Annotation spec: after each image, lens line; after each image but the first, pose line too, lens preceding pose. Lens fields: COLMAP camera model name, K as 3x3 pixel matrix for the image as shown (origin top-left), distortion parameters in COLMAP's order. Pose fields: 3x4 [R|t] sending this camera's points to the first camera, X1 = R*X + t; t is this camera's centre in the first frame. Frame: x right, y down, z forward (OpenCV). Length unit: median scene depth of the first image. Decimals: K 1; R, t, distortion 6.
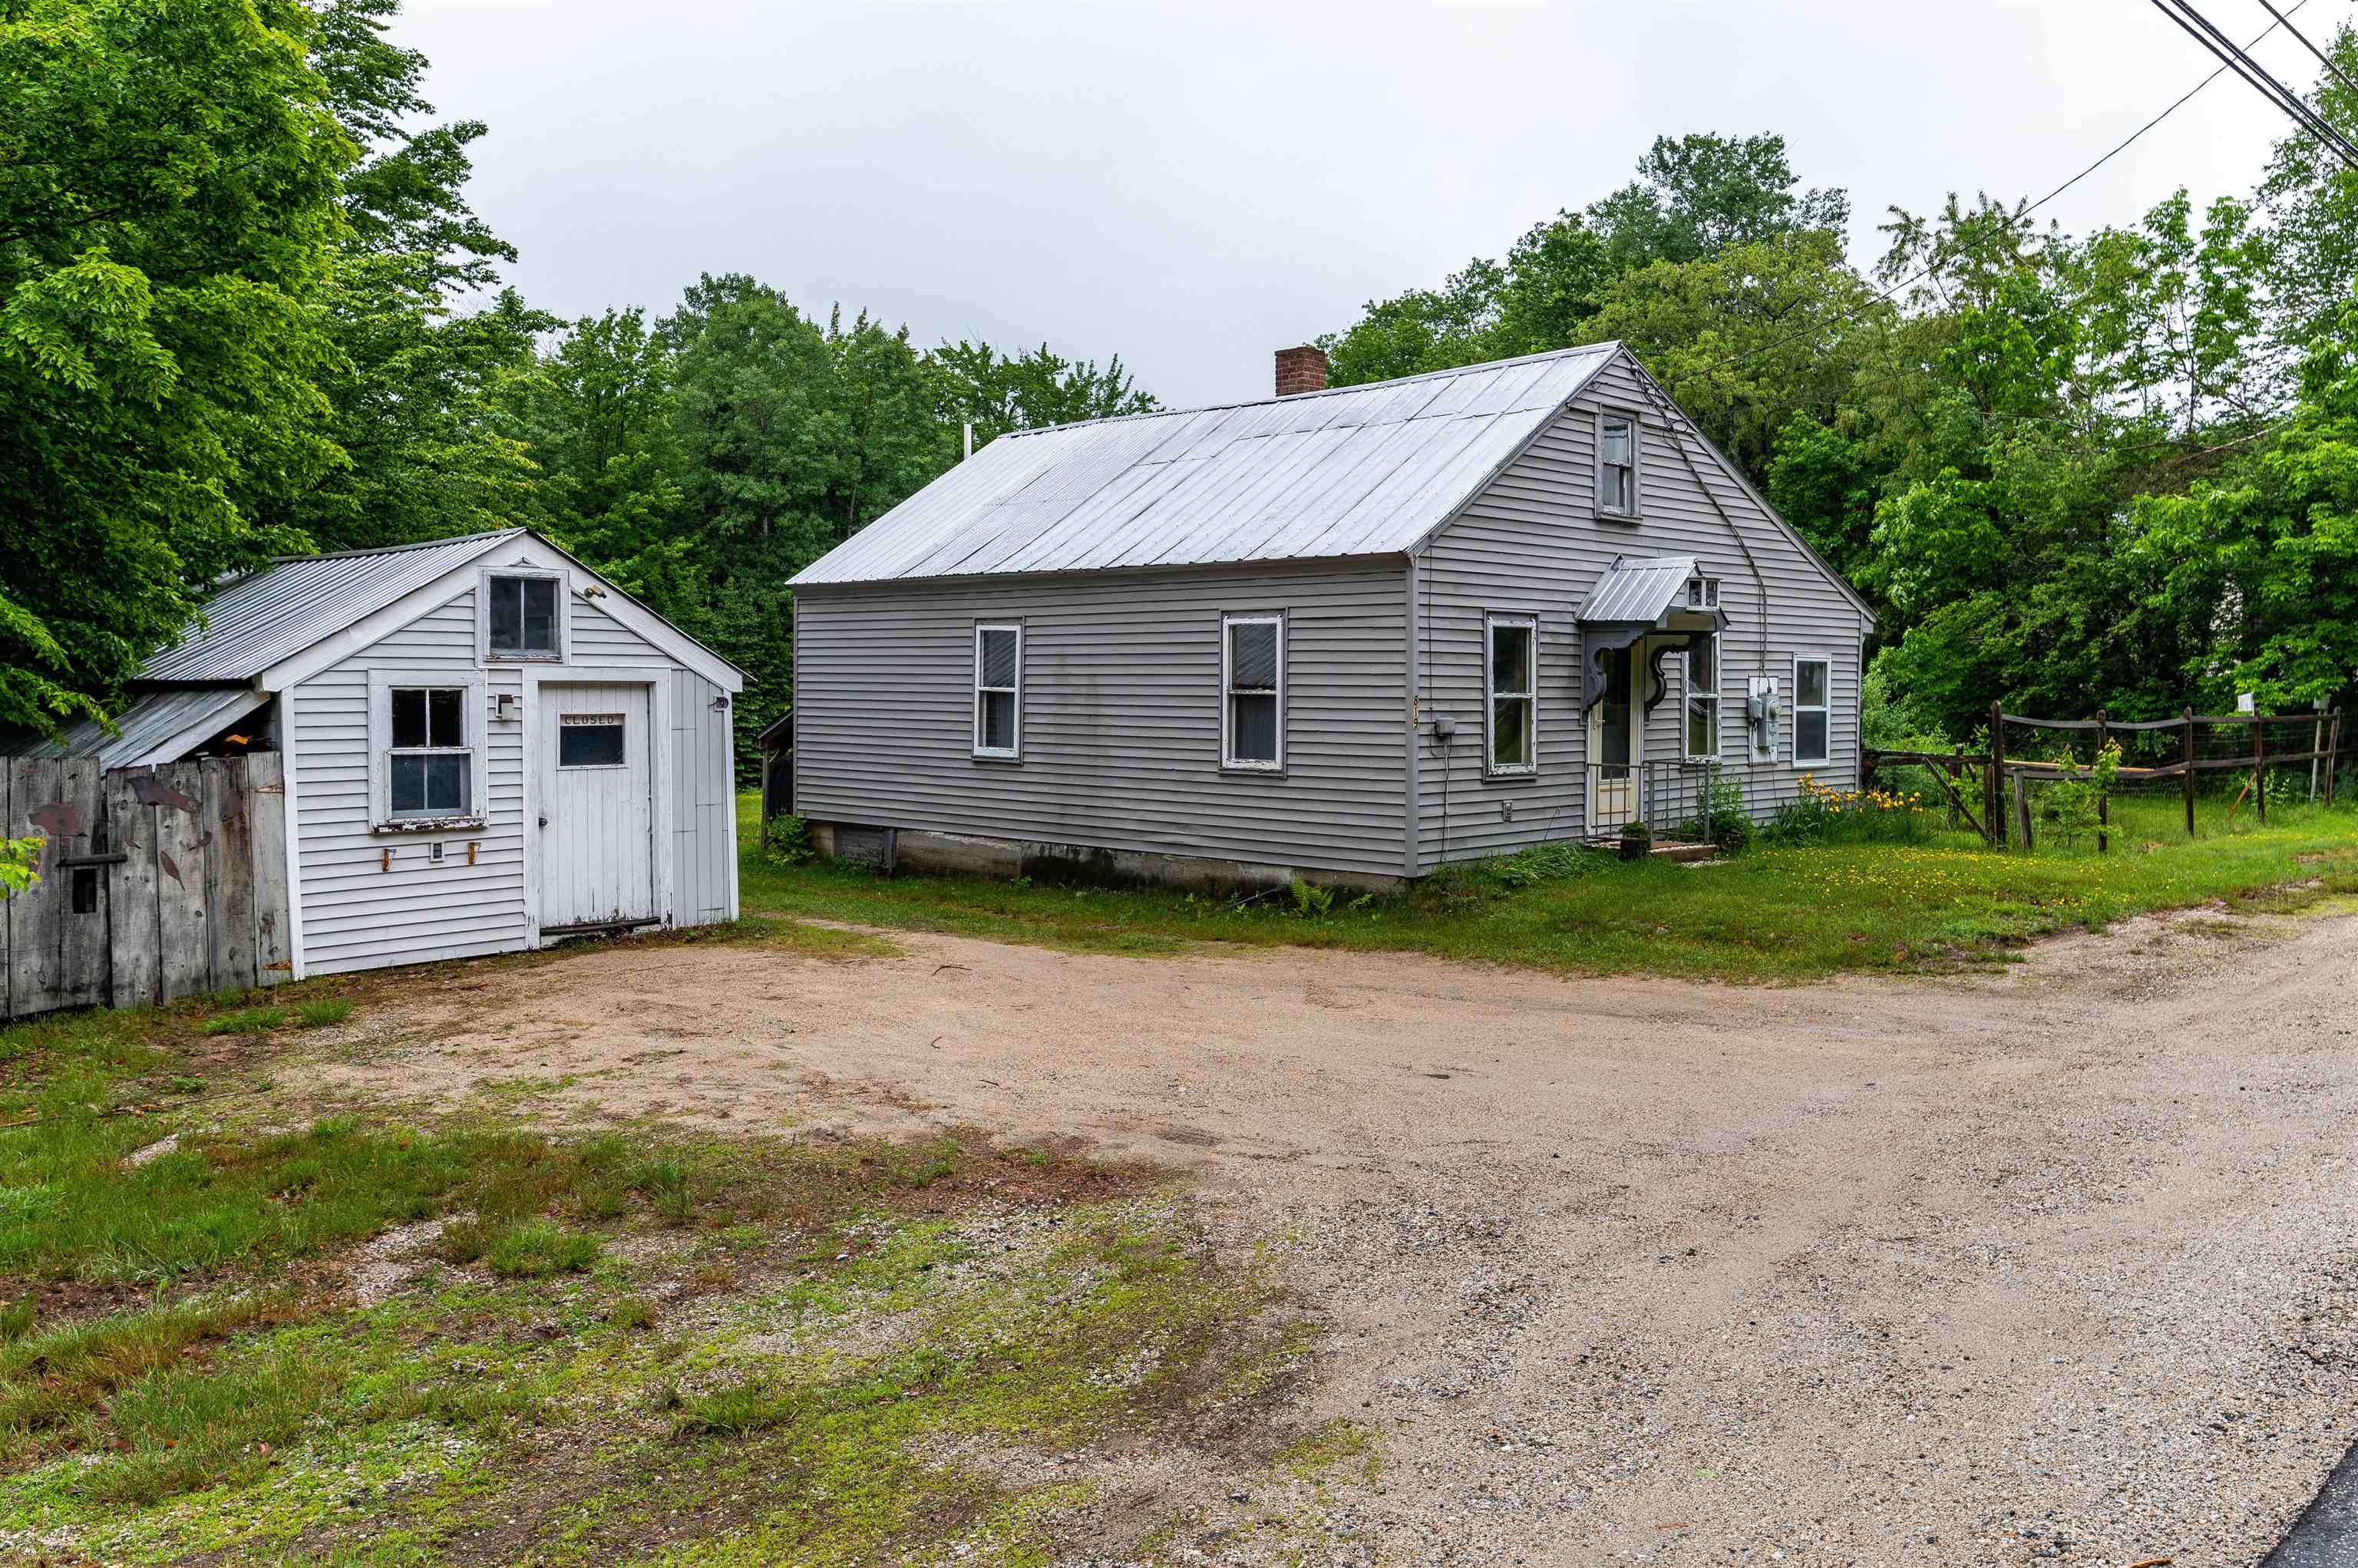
lens RADIAL K [[1867.0, 0, 1177.8], [0, 1867.0, 770.9], [0, 0, 1]] dist [-0.001214, 0.000226]
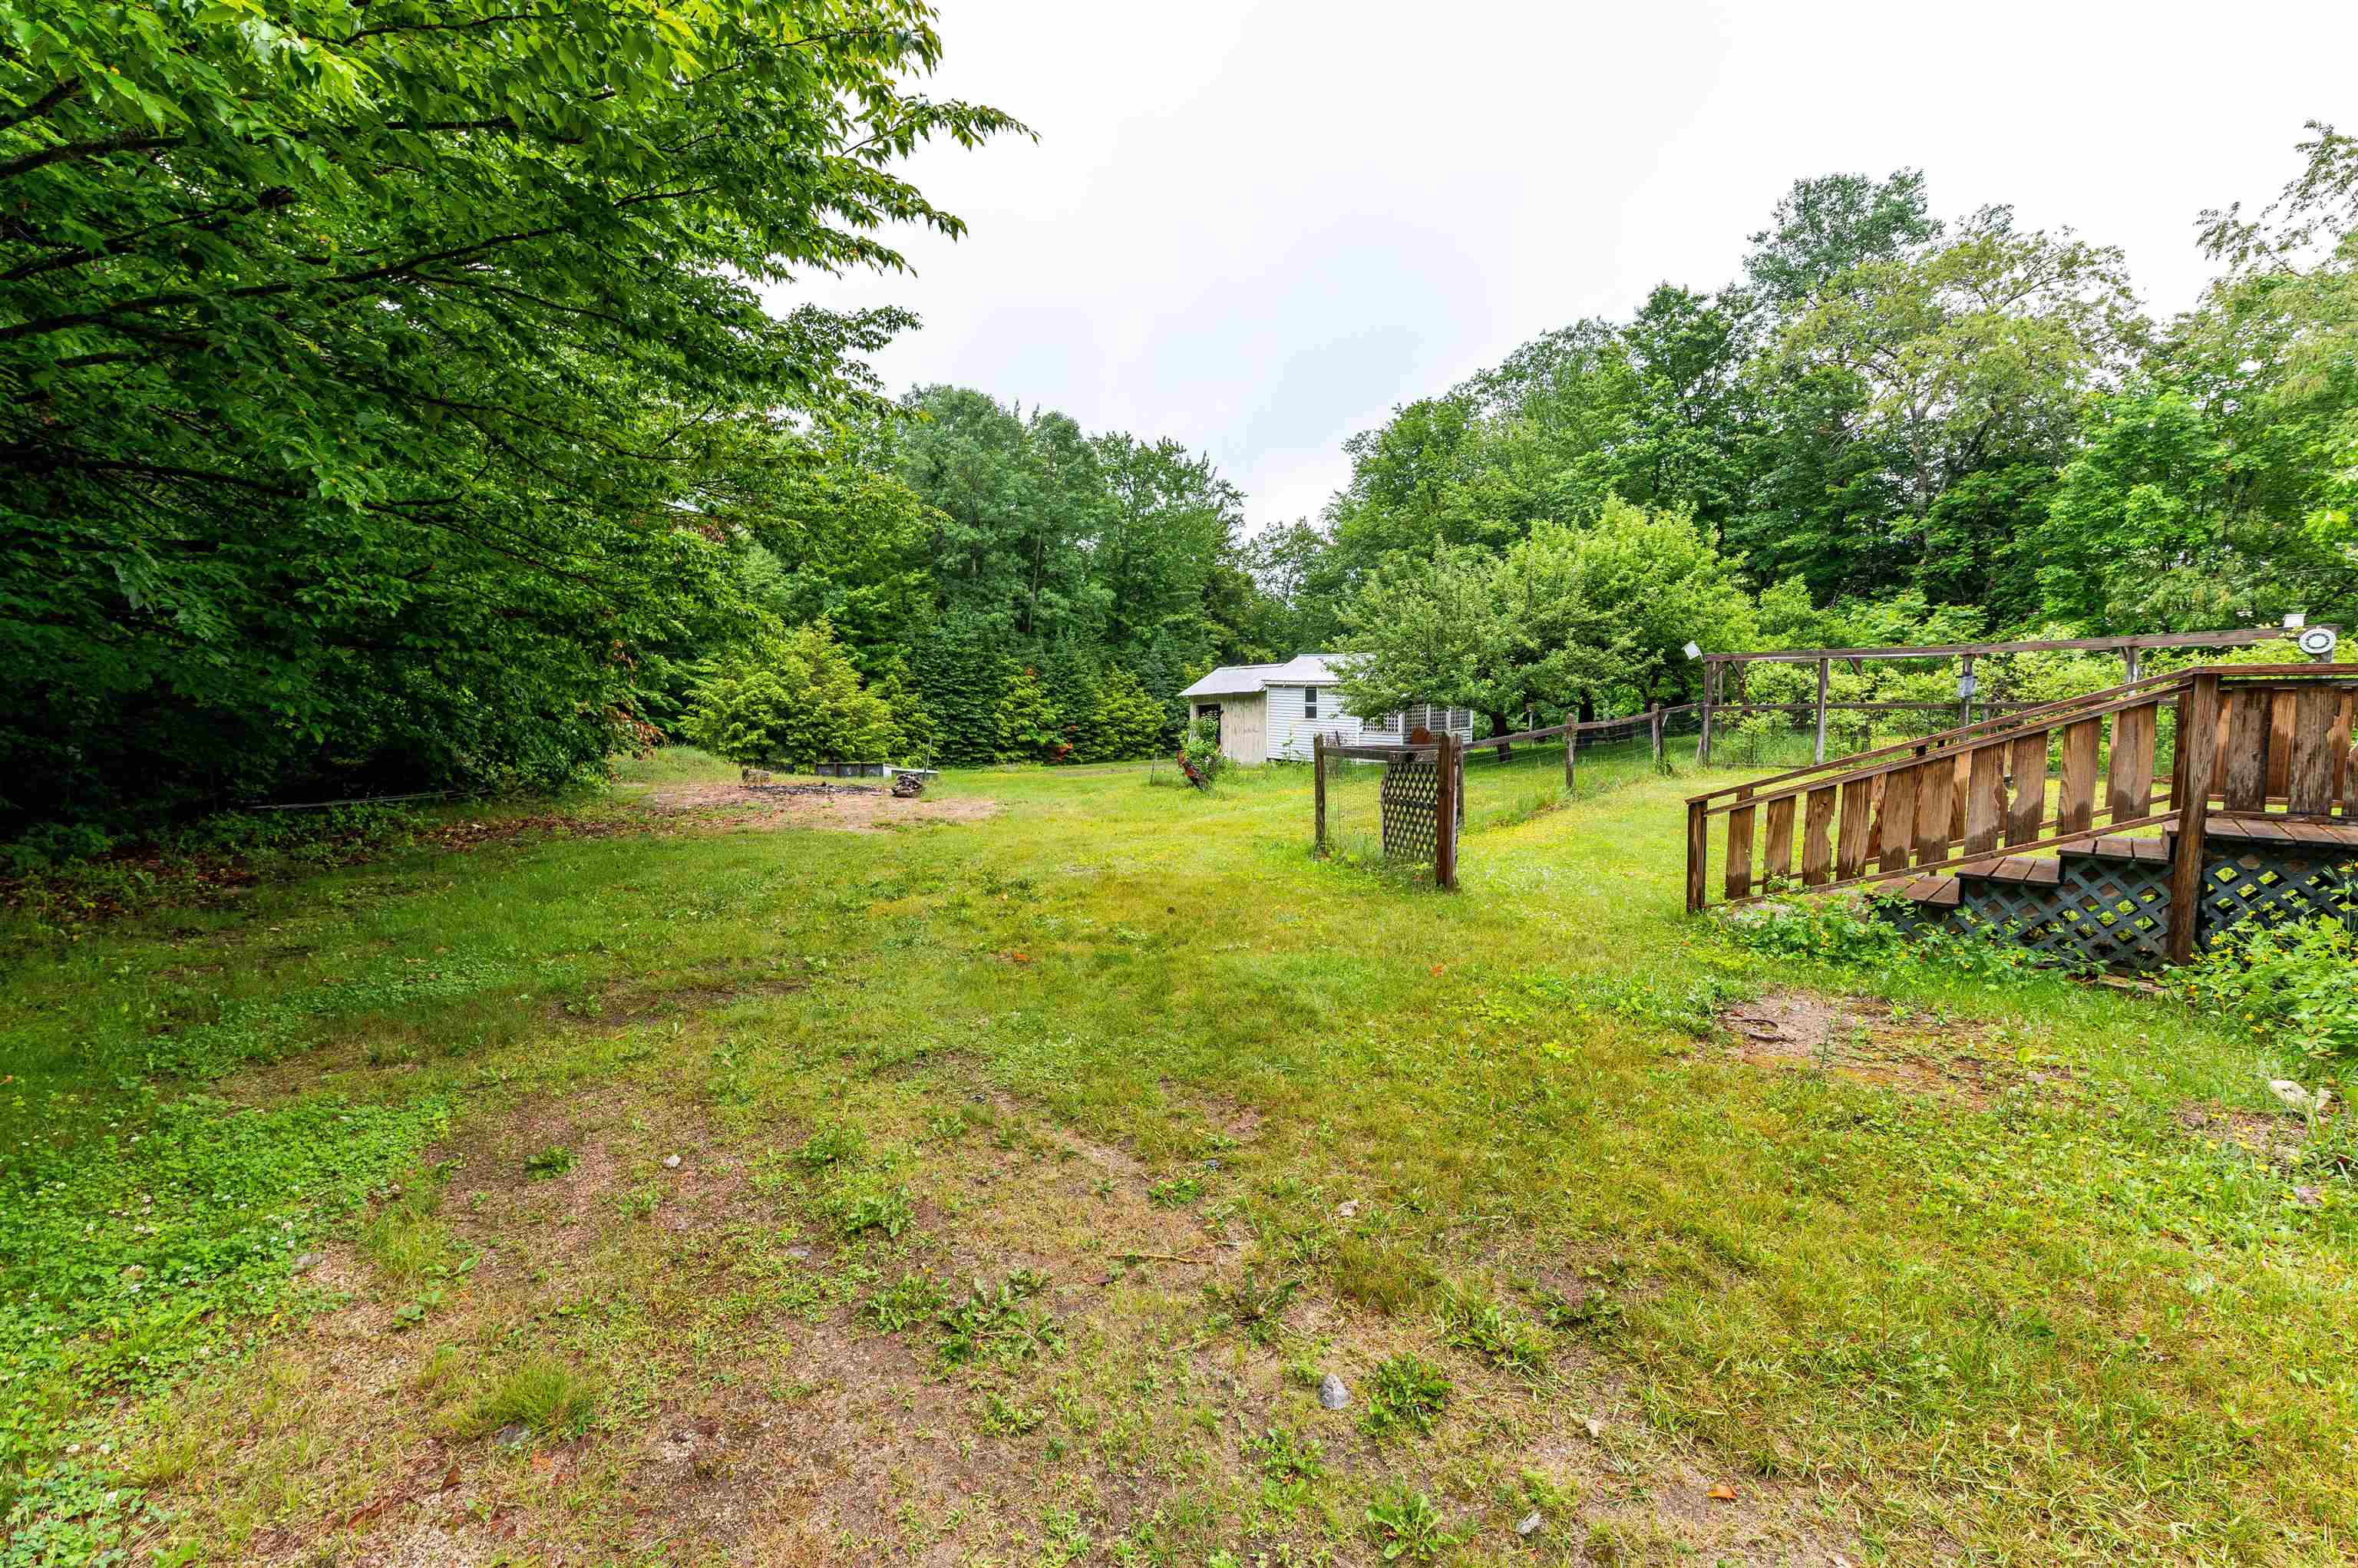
lens RADIAL K [[1013.9, 0, 1184.4], [0, 1013.9, 802.7], [0, 0, 1]] dist [0.006316, -0.000932]
pose [[0.999276, -0.019516, 0.032661, -0.104141], [0.017364, 0.997740, 0.064909, -0.008197], [-0.033854, -0.064295, 0.997357, 0.282055]]
